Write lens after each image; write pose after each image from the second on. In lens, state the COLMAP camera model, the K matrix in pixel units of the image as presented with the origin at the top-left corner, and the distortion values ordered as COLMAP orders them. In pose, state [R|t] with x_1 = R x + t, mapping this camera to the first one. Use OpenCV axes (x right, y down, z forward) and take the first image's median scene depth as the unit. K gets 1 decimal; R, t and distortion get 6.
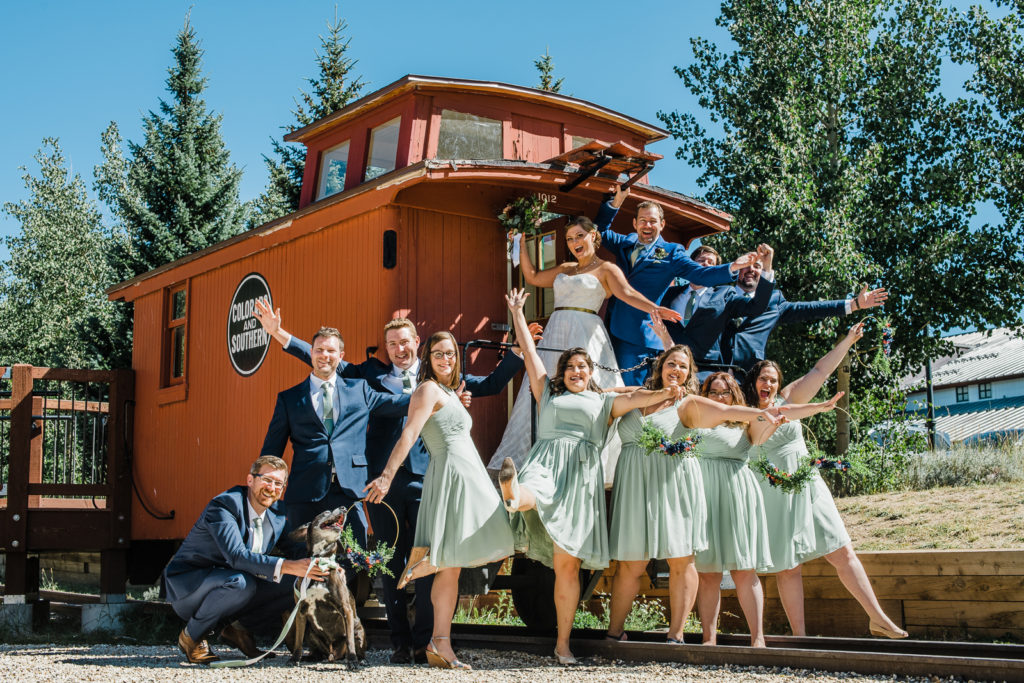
lens RADIAL K [[1530.5, 0, 511.7], [0, 1530.5, 342.1], [0, 0, 1]] dist [-0.033671, 0.000000]
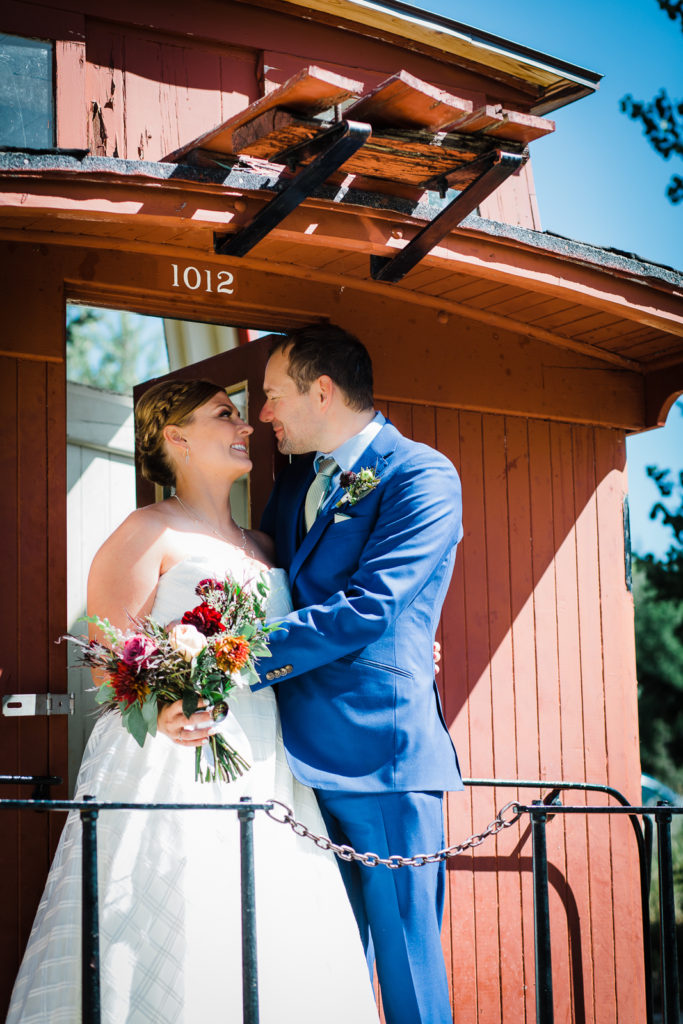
lens RADIAL K [[1530.5, 0, 342.3], [0, 1530.5, 512.7], [0, 0, 1]] dist [-0.033671, 0.000000]
pose [[0.988932, -0.006828, -0.148212, 0.101618], [0.010831, 0.999598, 0.026218, -0.053984], [0.147973, -0.027533, 0.988608, 0.697900]]
